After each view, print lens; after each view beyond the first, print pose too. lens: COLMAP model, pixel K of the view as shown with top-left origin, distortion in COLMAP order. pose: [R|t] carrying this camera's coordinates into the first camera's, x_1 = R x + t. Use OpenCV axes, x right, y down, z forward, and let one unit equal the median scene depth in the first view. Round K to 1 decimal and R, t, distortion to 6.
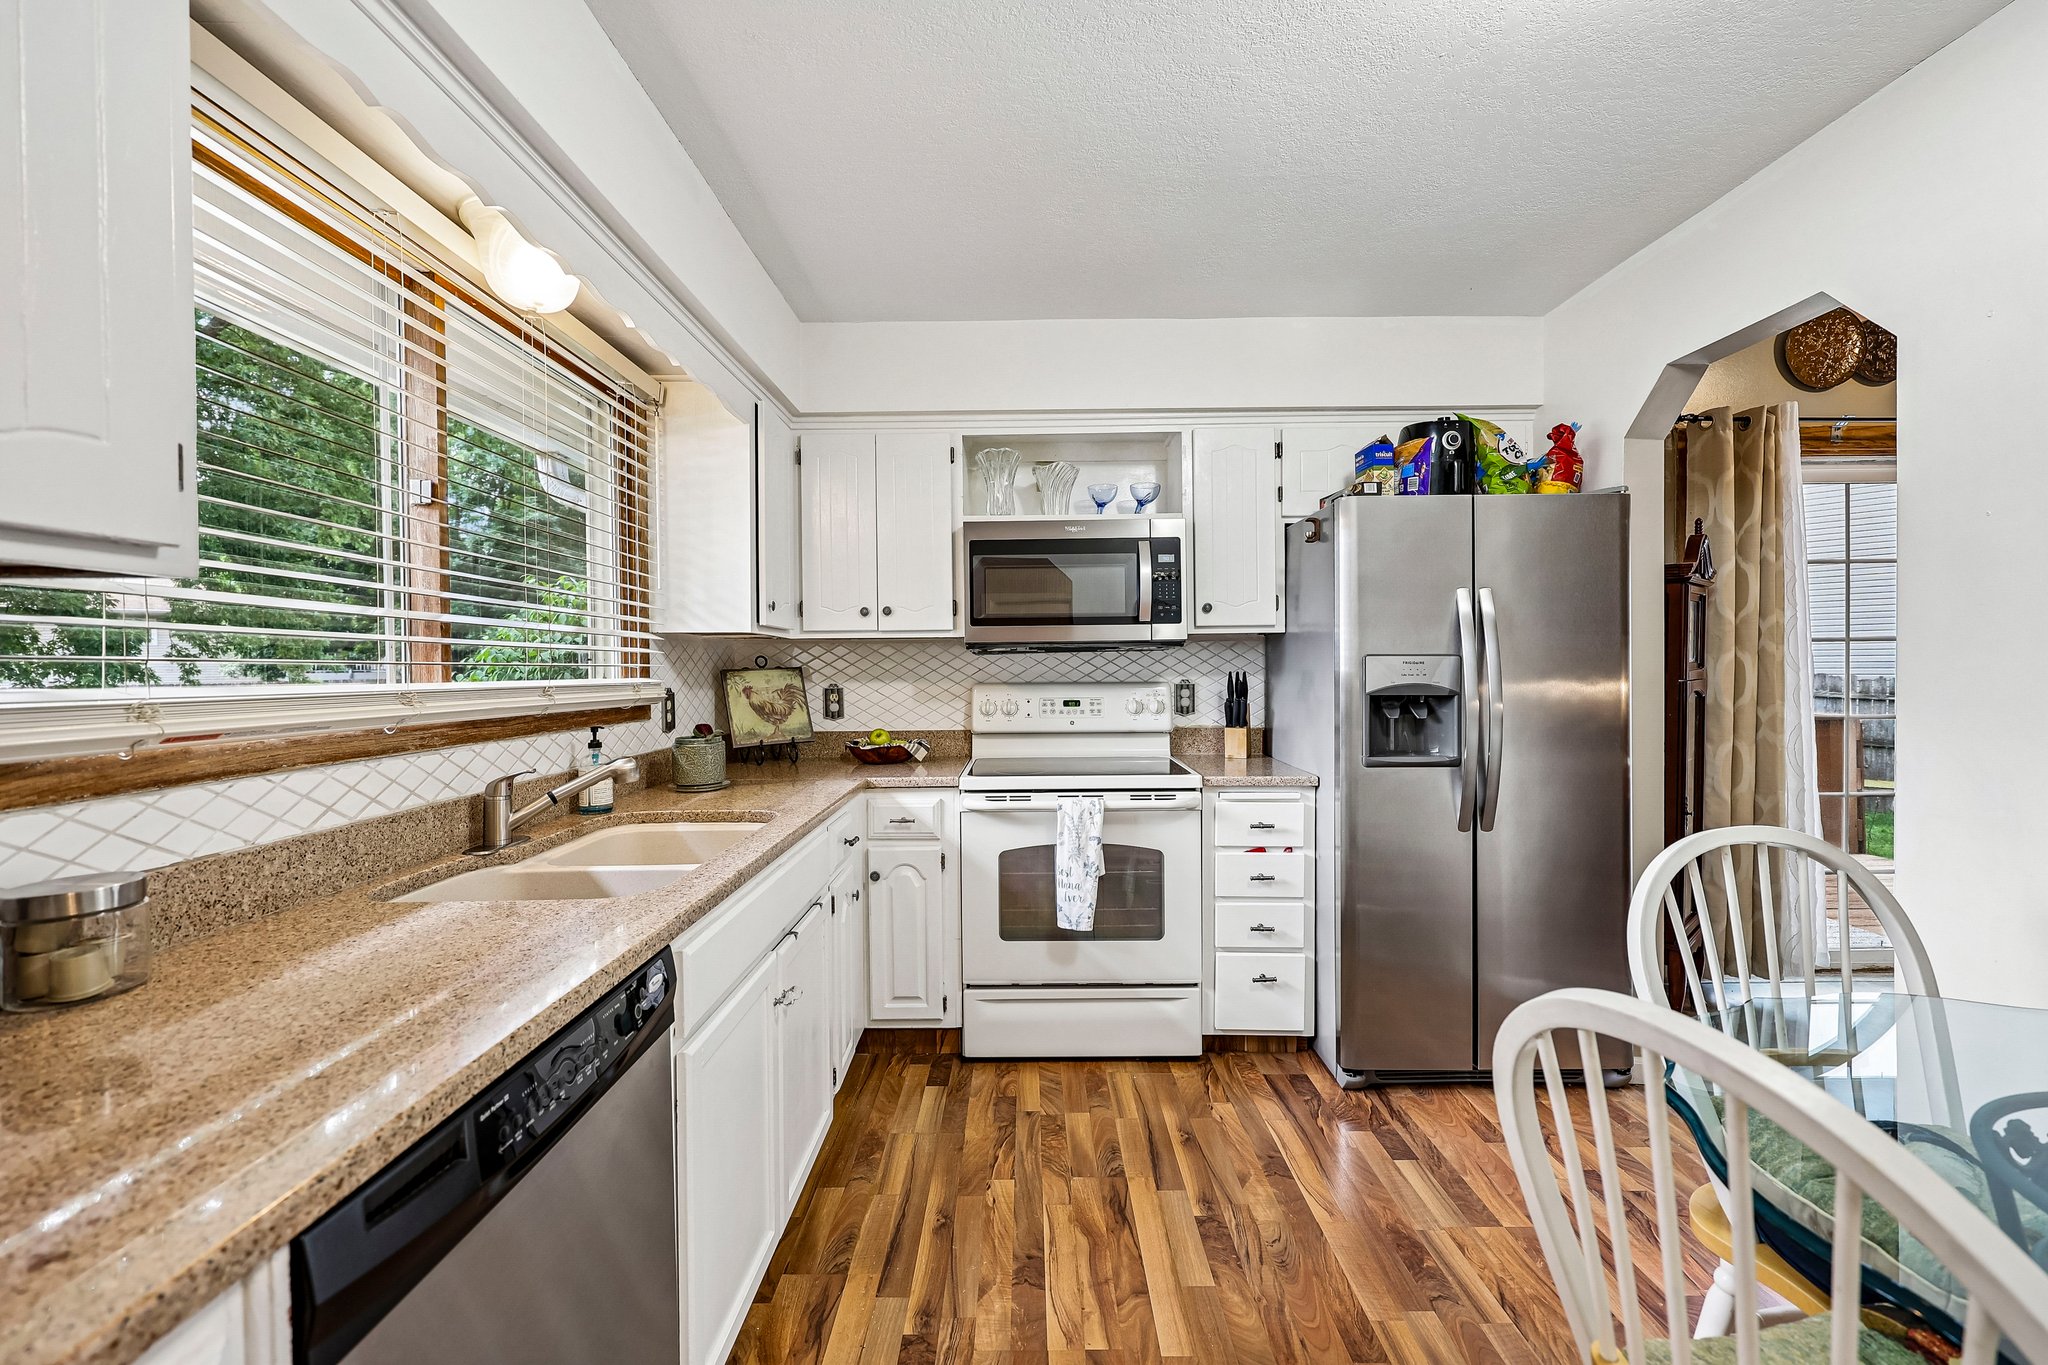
lens RADIAL K [[826.7, 0, 1021.1], [0, 826.7, 674.4], [0, 0, 1]] dist [0.000682, -0.000054]
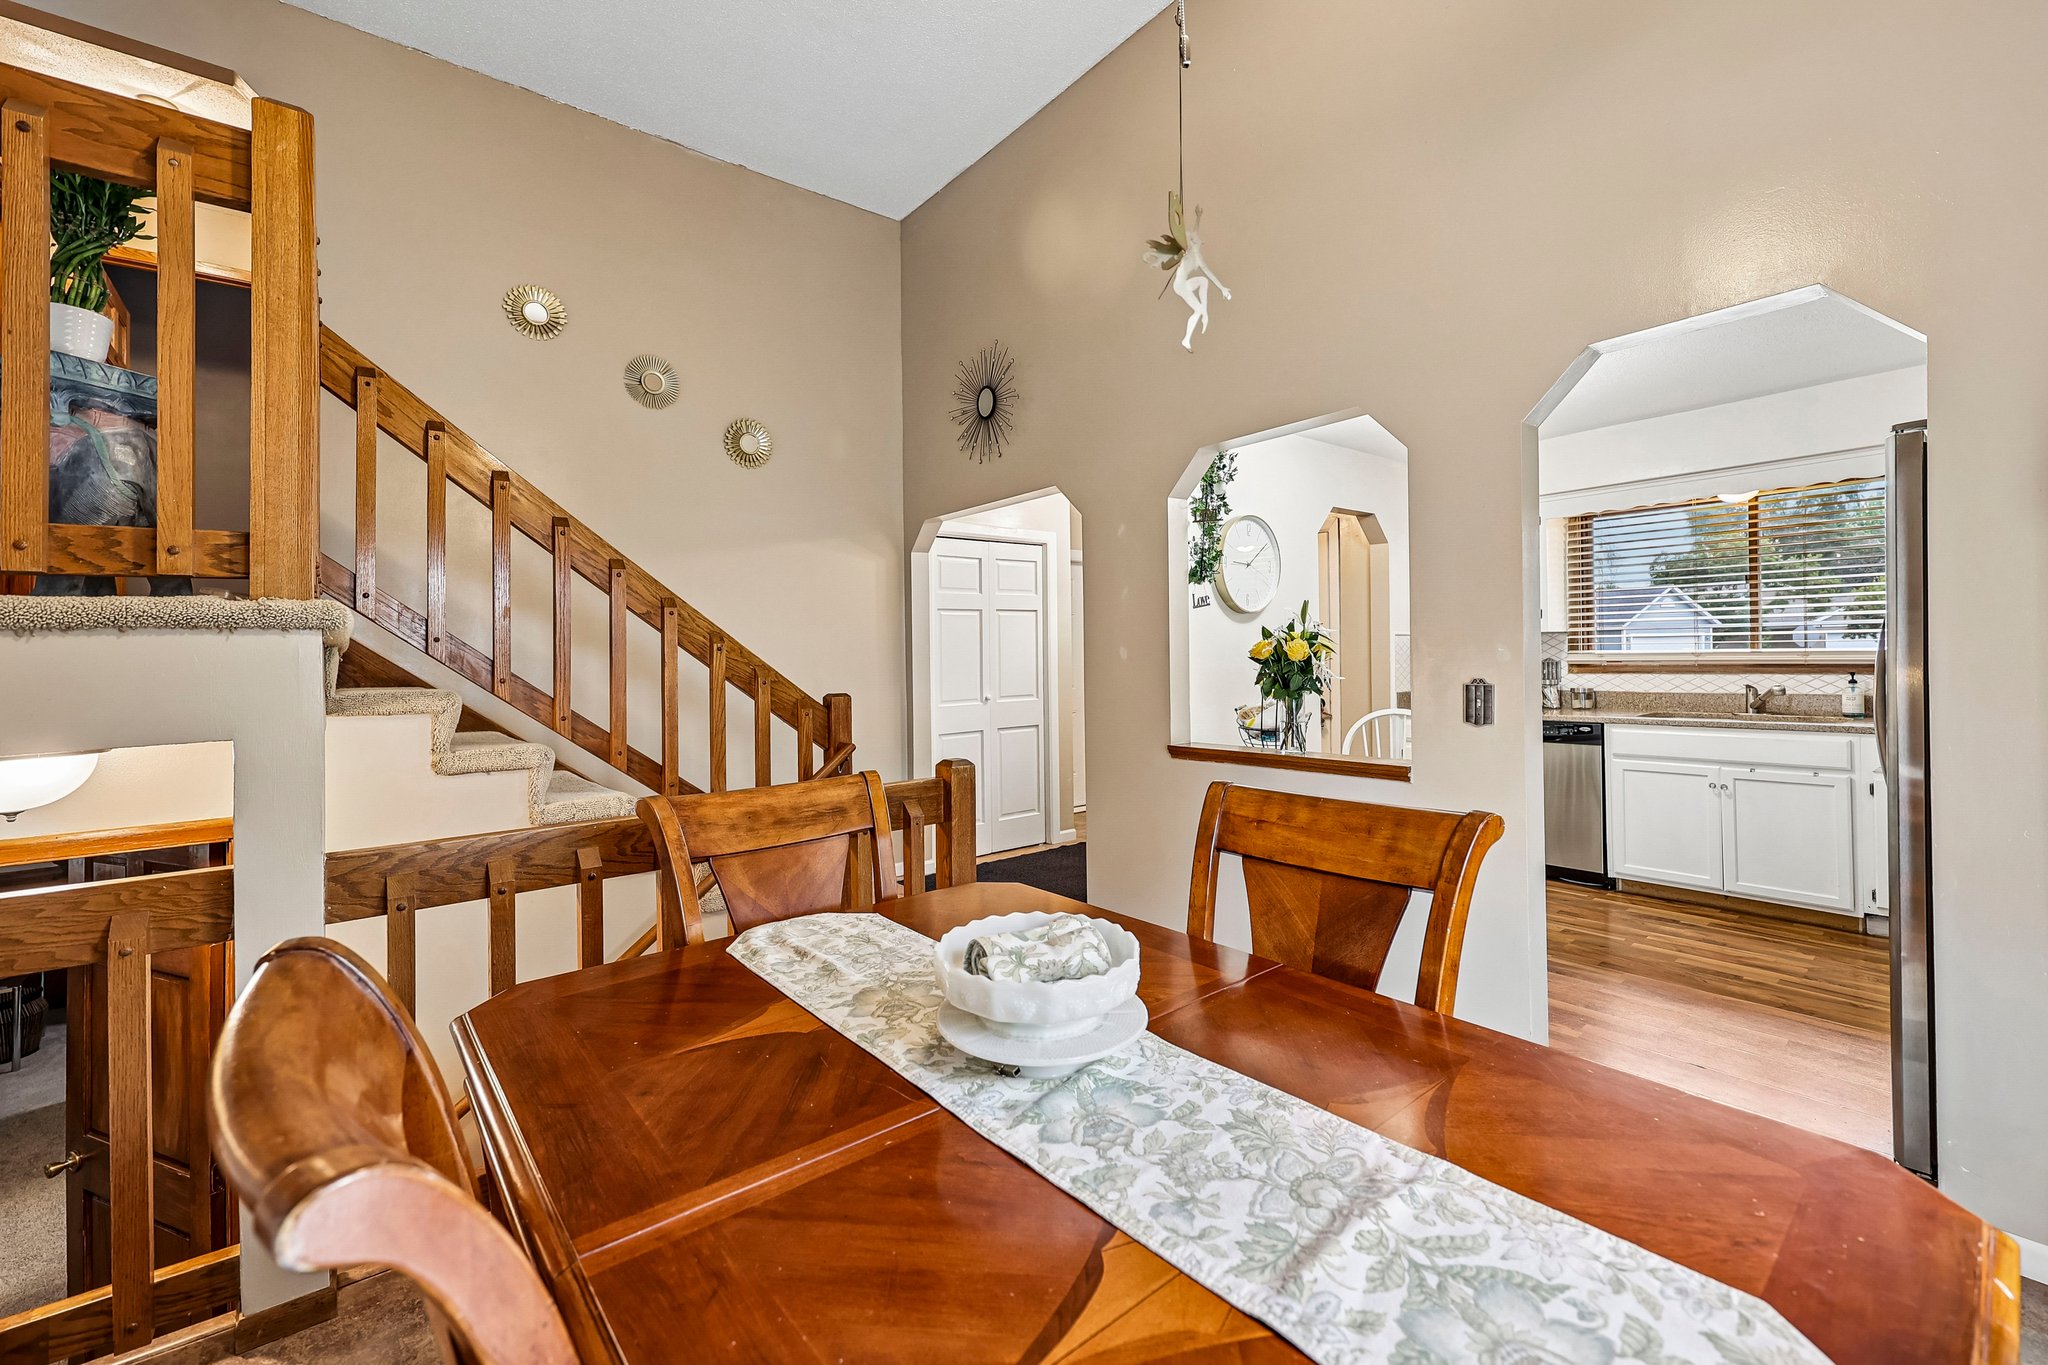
lens RADIAL K [[826.7, 0, 1021.1], [0, 826.7, 674.4], [0, 0, 1]] dist [0.000682, -0.000054]
pose [[-0.774470, 0.037057, -0.631525, 2.431590], [0.019905, 0.999216, 0.034222, -0.040344], [0.632298, 0.013933, -0.774600, 1.399164]]
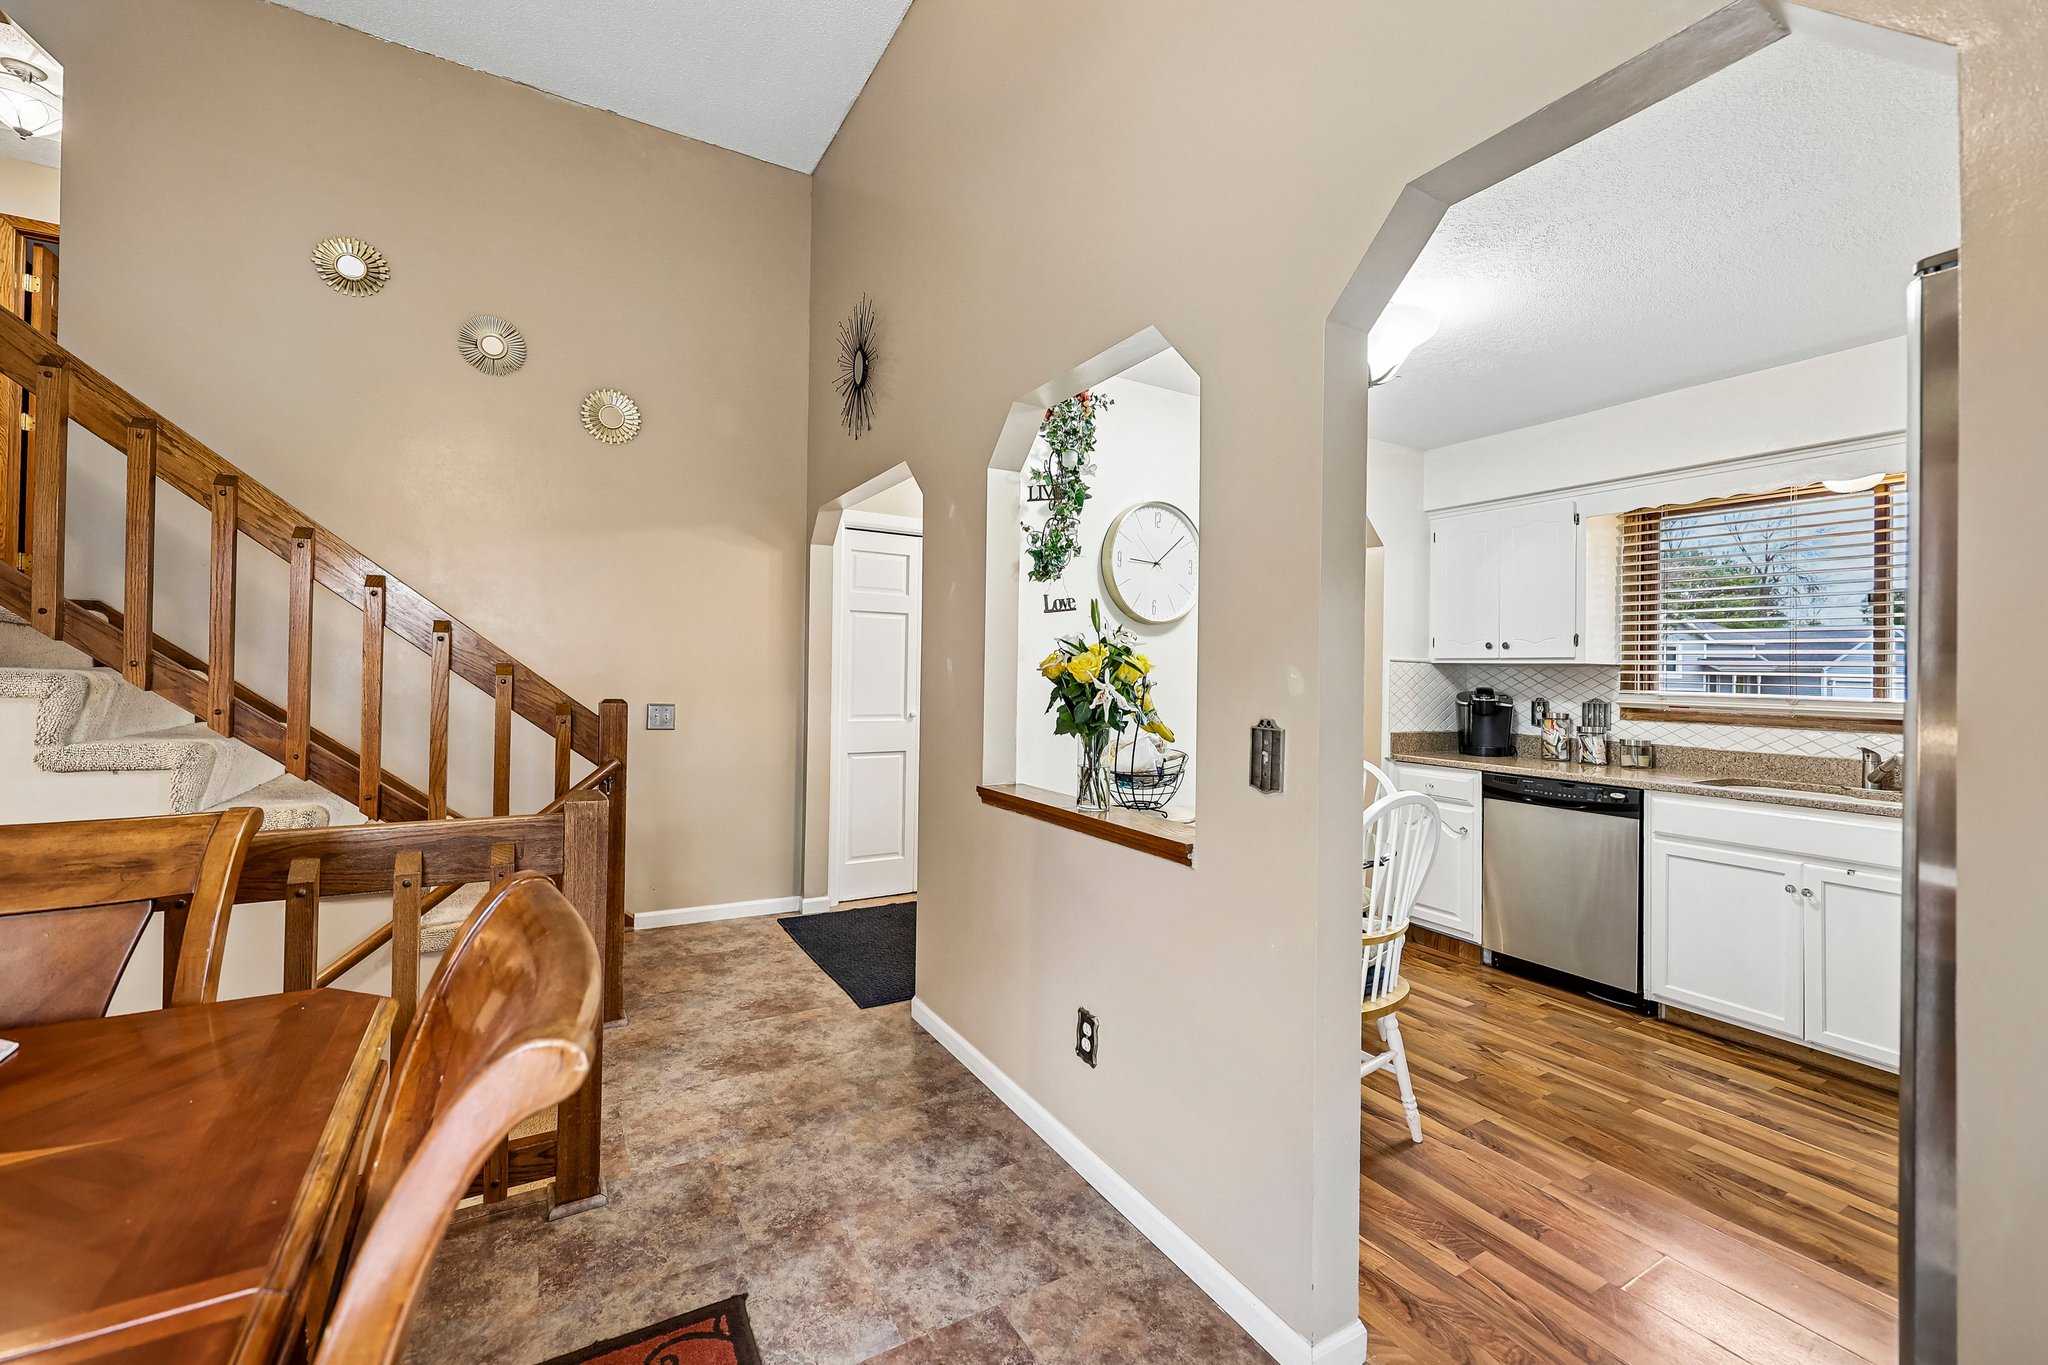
lens RADIAL K [[826.7, 0, 1021.1], [0, 826.7, 674.4], [0, 0, 1]] dist [0.000682, -0.000054]
pose [[-0.860926, -0.010125, -0.508630, 1.696387], [-0.020585, 0.999676, 0.014942, -0.028413], [0.508314, 0.023334, -0.860856, 1.450762]]
